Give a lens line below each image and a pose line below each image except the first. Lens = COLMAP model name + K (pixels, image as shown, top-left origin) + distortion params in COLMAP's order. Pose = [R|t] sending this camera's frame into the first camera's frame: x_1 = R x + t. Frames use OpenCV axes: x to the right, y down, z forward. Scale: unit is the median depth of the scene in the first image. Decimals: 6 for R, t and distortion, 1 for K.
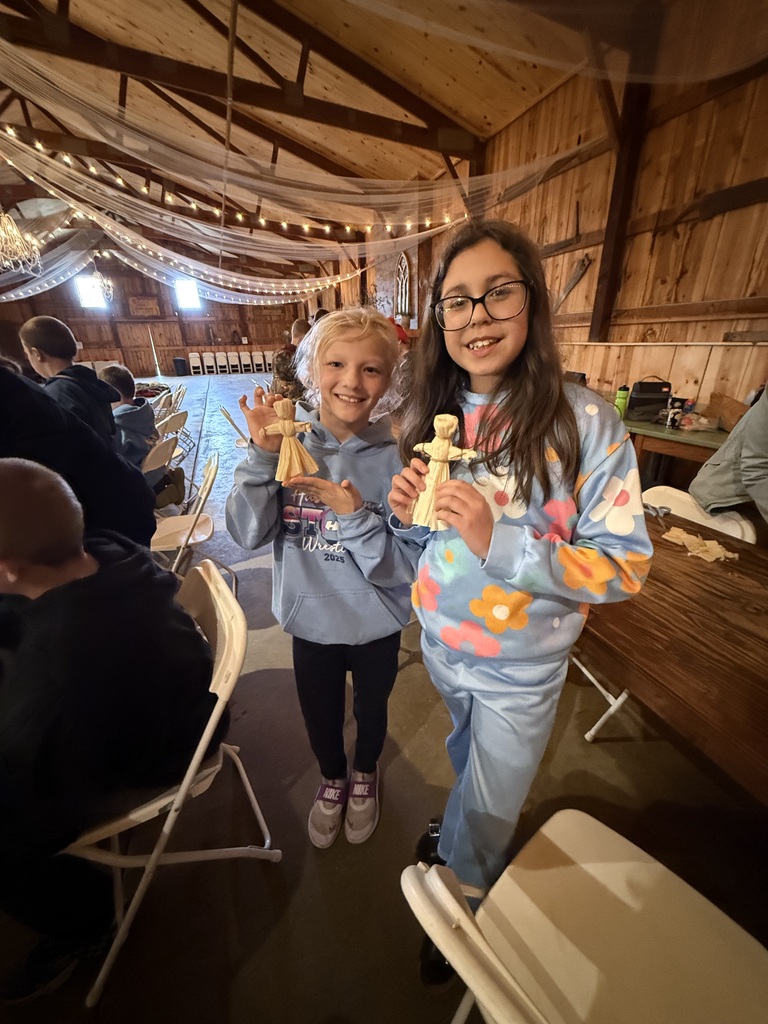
lens RADIAL K [[408.9, 0, 384.1], [0, 408.9, 515.1], [0, 0, 1]] dist [0.002441, 0.000622]
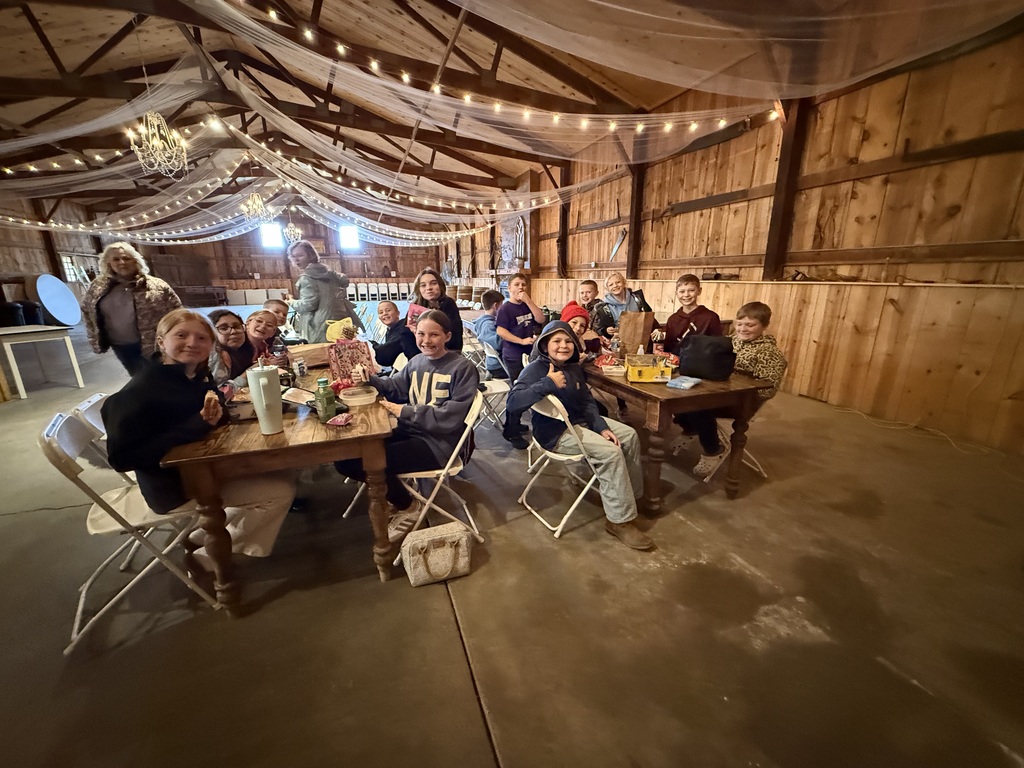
lens RADIAL K [[408.9, 0, 512.3], [0, 408.9, 385.0], [0, 0, 1]] dist [0.002441, 0.000622]
pose [[0.999834, 0.017293, -0.005666, 0.036699], [-0.017922, 0.989720, -0.141894, 0.127166], [0.003154, 0.141972, 0.989866, -0.301877]]
